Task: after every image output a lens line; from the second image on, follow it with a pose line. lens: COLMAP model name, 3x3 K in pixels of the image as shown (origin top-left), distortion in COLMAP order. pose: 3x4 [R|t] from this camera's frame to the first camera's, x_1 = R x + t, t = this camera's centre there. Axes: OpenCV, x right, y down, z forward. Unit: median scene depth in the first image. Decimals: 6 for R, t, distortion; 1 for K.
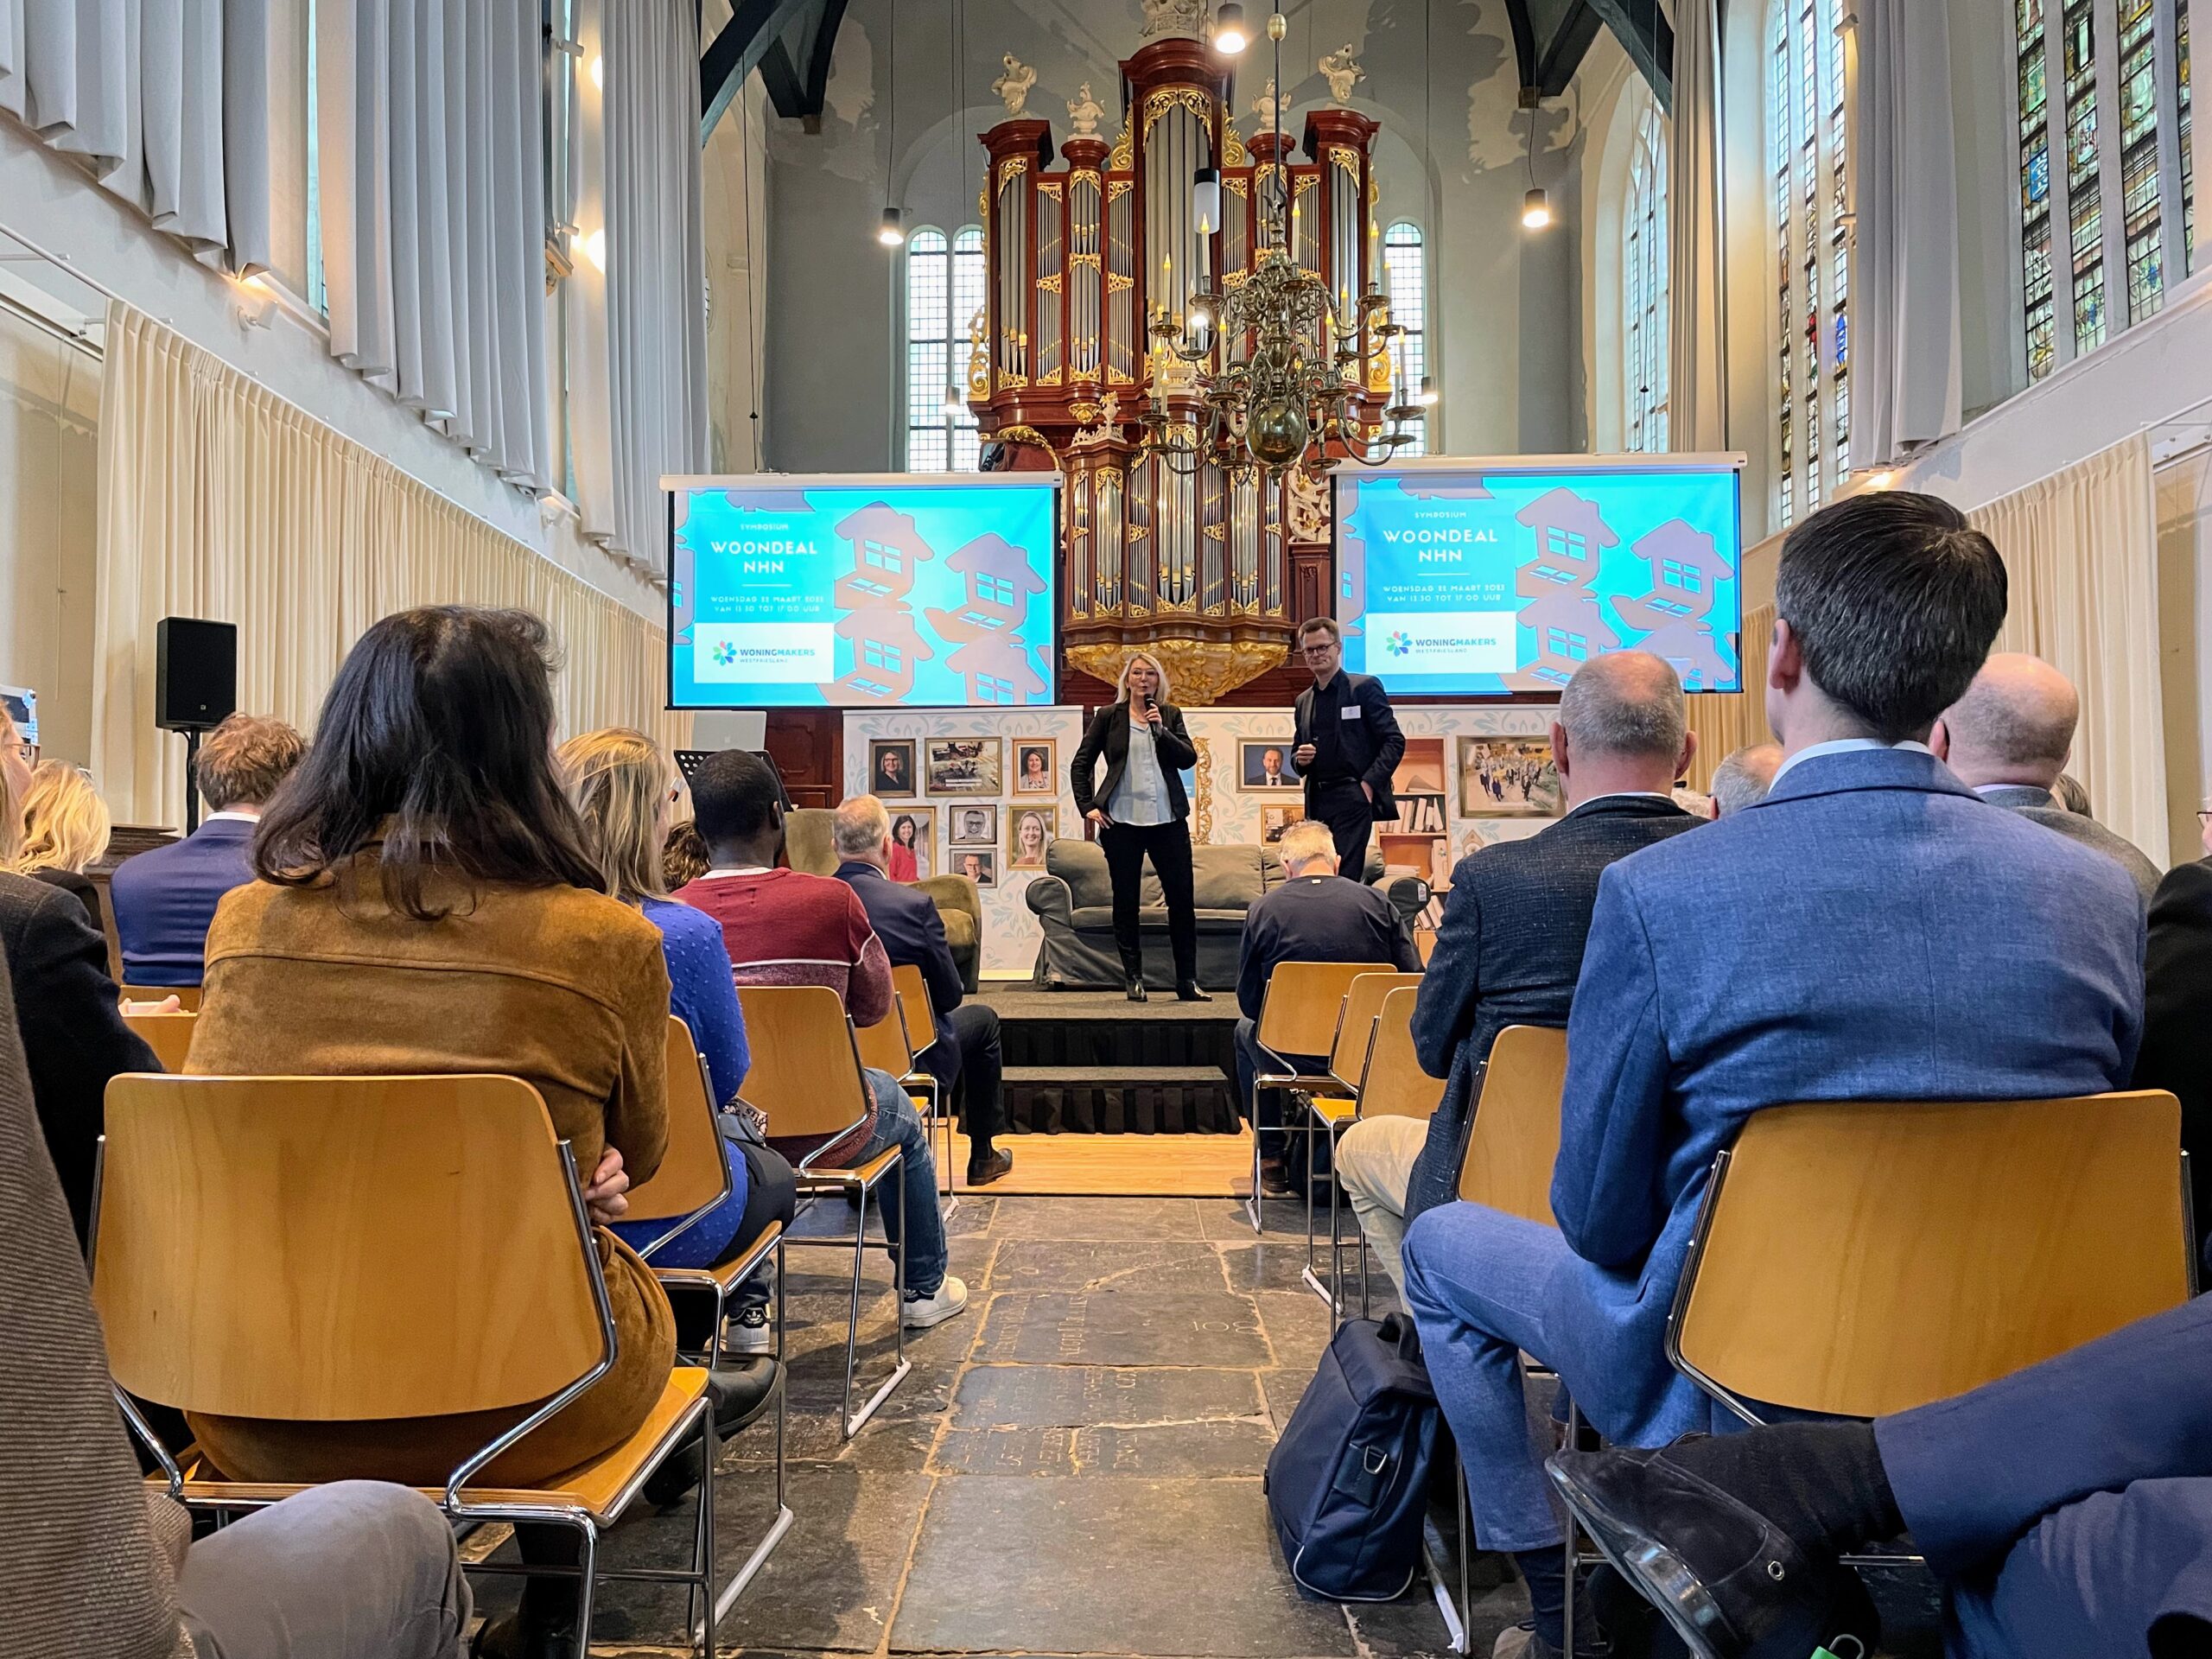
lens RADIAL K [[1672.9, 0, 1082.1], [0, 1672.9, 849.9], [0, 0, 1]] dist [0.072781, -0.082955]
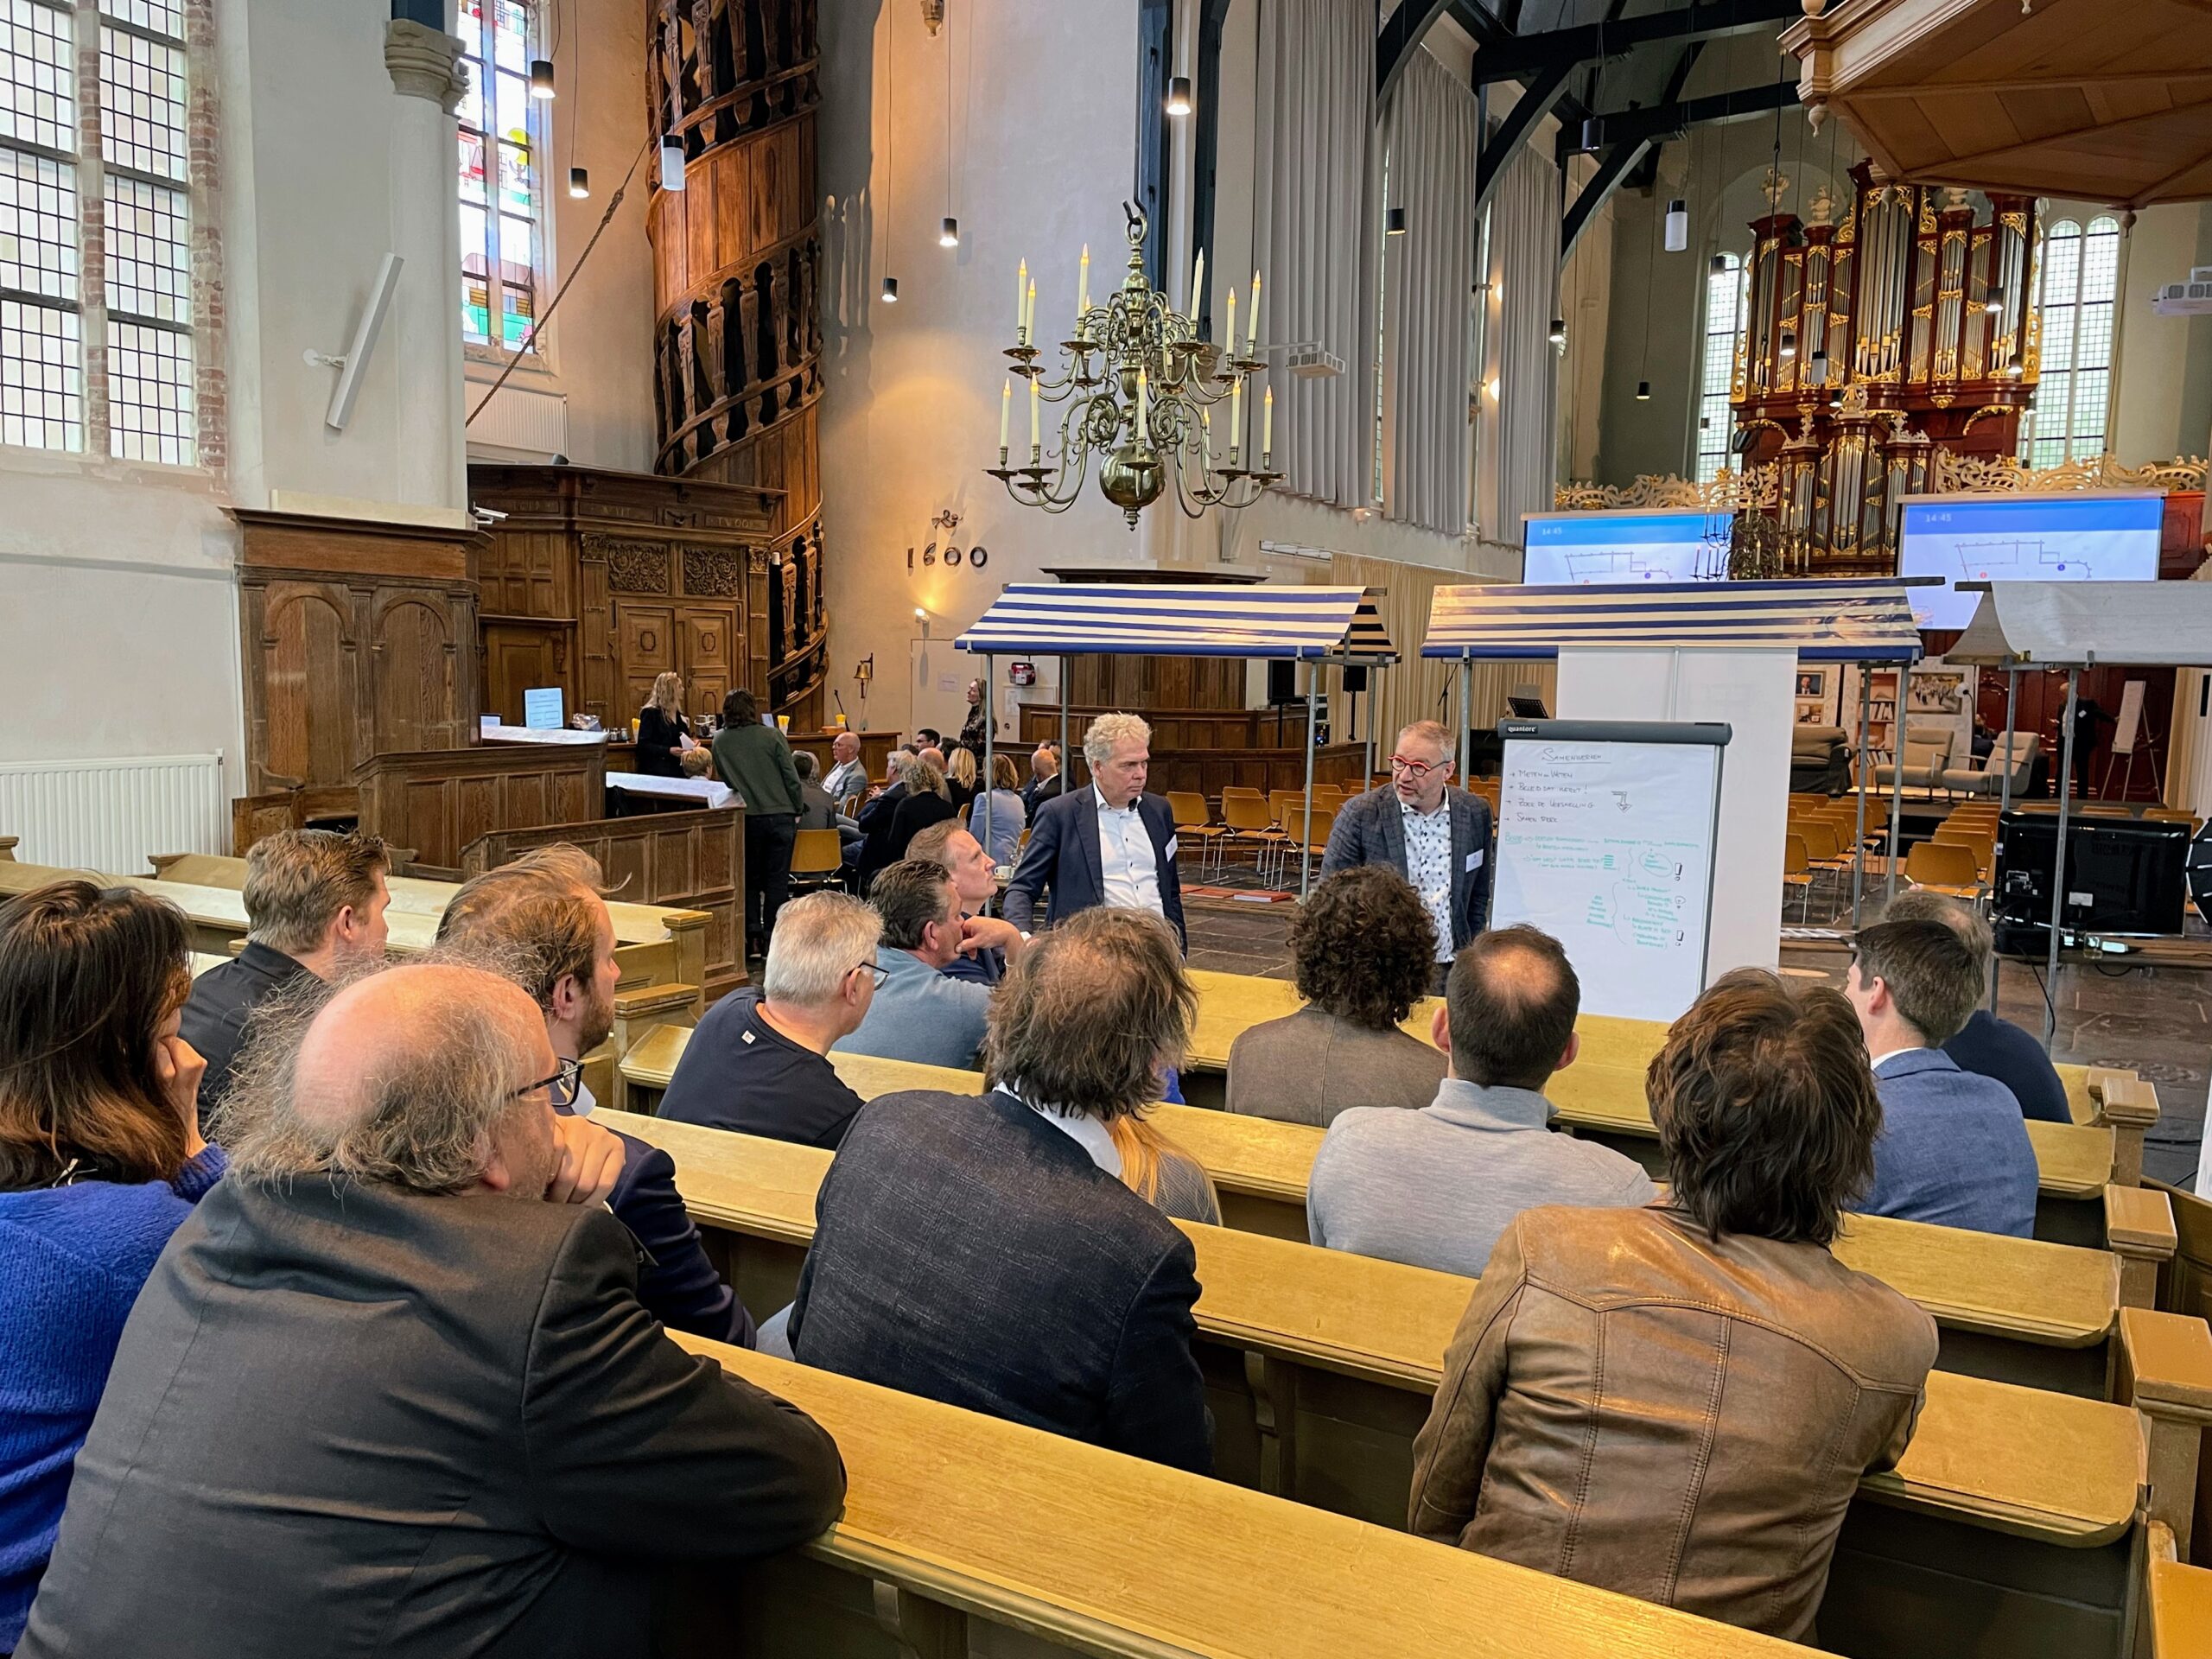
lens RADIAL K [[1672.9, 0, 1114.2], [0, 1672.9, 837.0], [0, 0, 1]] dist [0.072781, -0.082955]
pose [[0.878558, 0.066818, -0.472938, 0.334288], [-0.003023, 0.990924, 0.134386, -0.130580], [0.477625, -0.116636, 0.870787, -1.142906]]
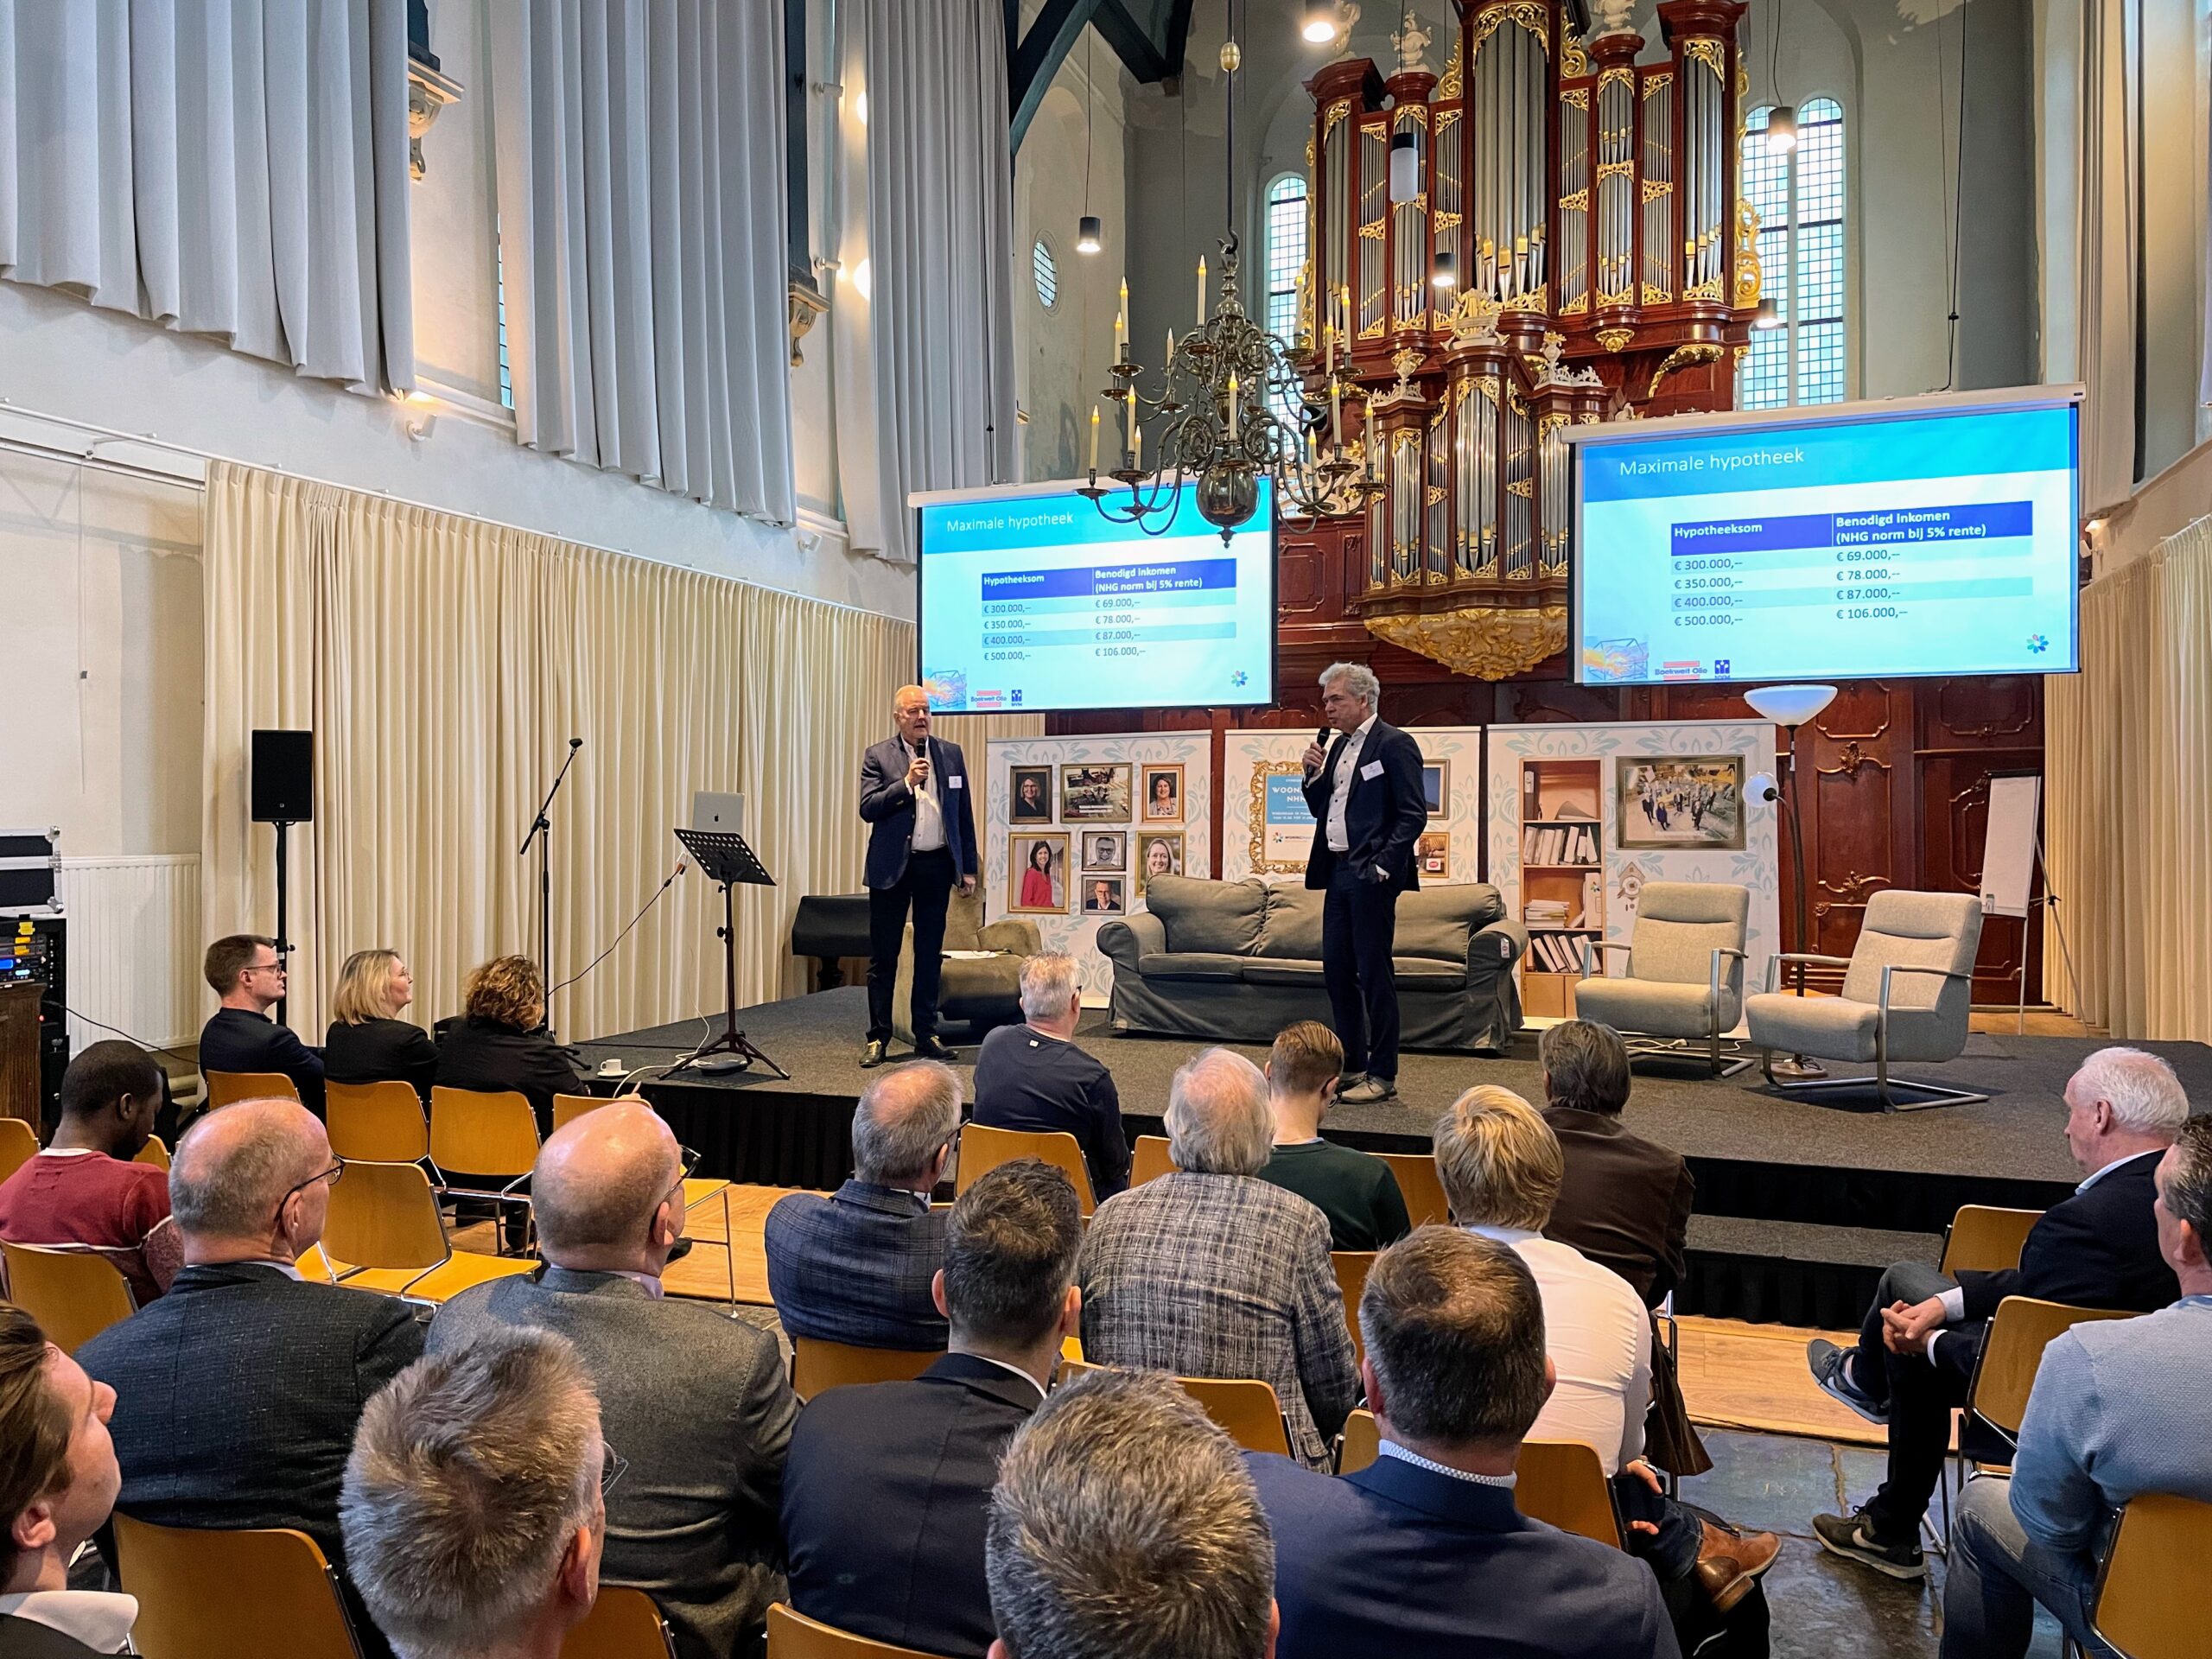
lens RADIAL K [[1672.9, 0, 1064.2], [0, 1672.9, 808.3], [0, 0, 1]] dist [0.072781, -0.082955]
pose [[0.941731, -0.001159, -0.336364, 0.228369], [0.012111, 0.999463, 0.030463, -0.065638], [0.336148, -0.032761, 0.941239, 0.047548]]
